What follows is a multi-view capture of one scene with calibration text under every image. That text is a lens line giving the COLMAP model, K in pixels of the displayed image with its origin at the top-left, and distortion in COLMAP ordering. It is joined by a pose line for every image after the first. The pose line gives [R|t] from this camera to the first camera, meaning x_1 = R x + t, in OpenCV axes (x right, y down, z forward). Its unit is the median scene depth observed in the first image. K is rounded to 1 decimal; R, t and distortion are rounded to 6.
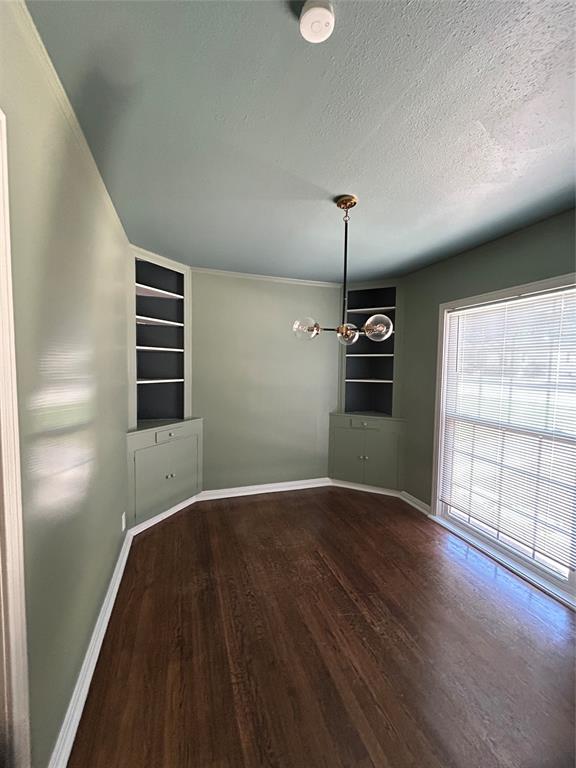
lens RADIAL K [[307.5, 0, 286.7], [0, 307.5, 384.6], [0, 0, 1]] dist [-0.004027, 0.000533]
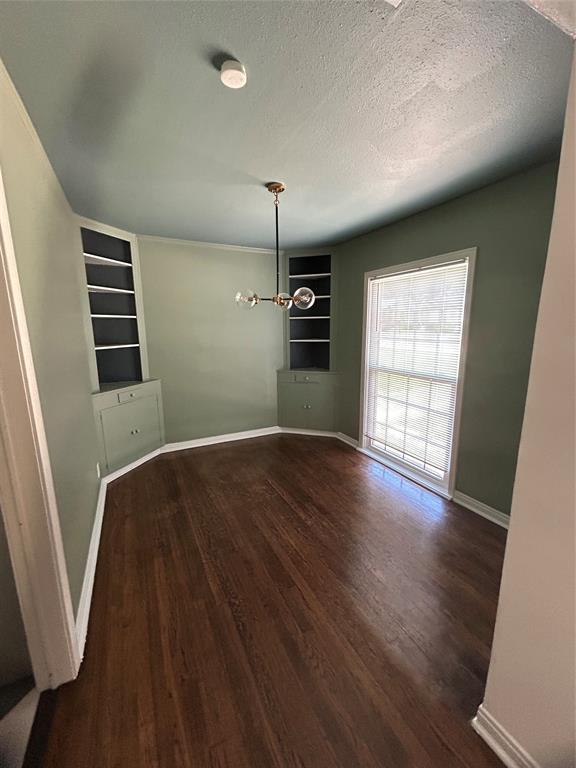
lens RADIAL K [[307.5, 0, 287.6], [0, 307.5, 385.7], [0, 0, 1]] dist [-0.004027, 0.000533]
pose [[0.988963, -0.050265, 0.139374, 0.026821], [0.031643, 0.990645, 0.132744, 0.000085], [-0.144743, -0.126869, 0.981302, -0.183482]]
